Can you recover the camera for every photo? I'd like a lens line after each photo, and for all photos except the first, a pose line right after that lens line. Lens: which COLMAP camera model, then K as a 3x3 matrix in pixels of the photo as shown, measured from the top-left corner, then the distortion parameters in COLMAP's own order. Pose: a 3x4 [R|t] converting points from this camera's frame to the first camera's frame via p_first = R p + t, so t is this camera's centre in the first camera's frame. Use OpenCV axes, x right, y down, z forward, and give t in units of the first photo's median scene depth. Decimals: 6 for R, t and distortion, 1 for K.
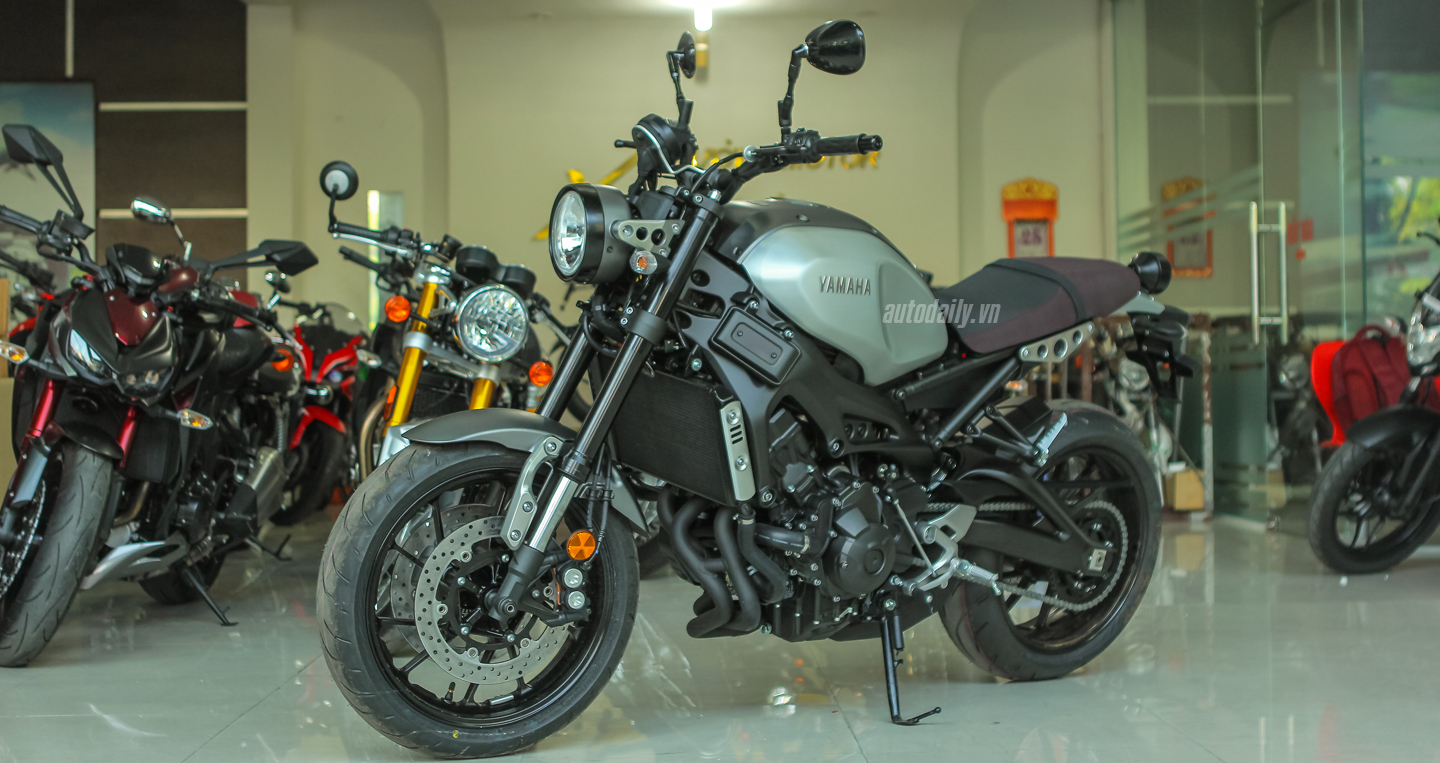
lens RADIAL K [[2287.1, 0, 720.0], [0, 2287.1, 381.5], [0, 0, 1]] dist [-0.015572, -1.126487]
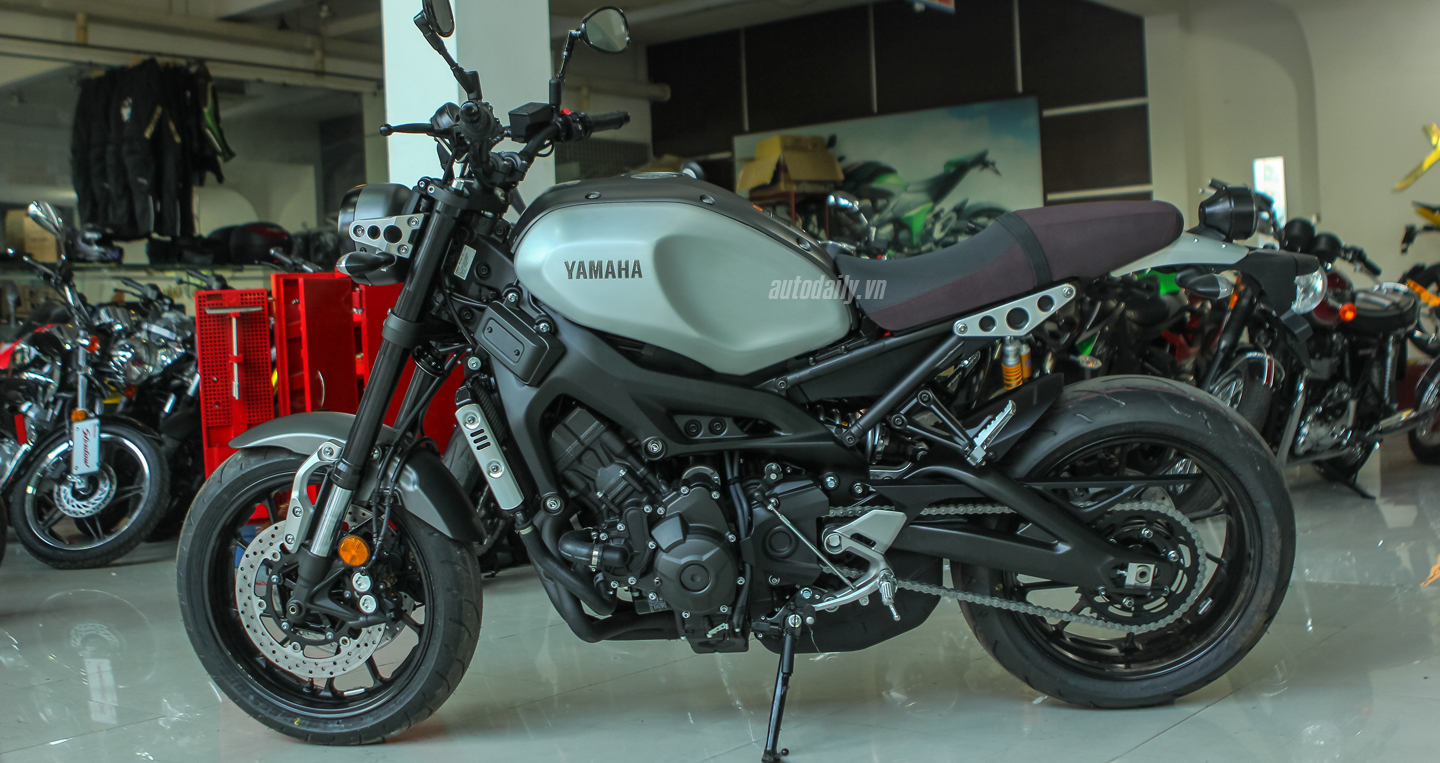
lens RADIAL K [[1634.0, 0, 719.1], [0, 1634.0, 358.9], [0, 0, 1]] dist [-0.096562, 0.040504]
pose [[0.761539, -0.021267, -0.647770, 0.501140], [0.040110, 0.999092, 0.014353, -0.014770], [0.646876, -0.036912, 0.761701, 0.550813]]
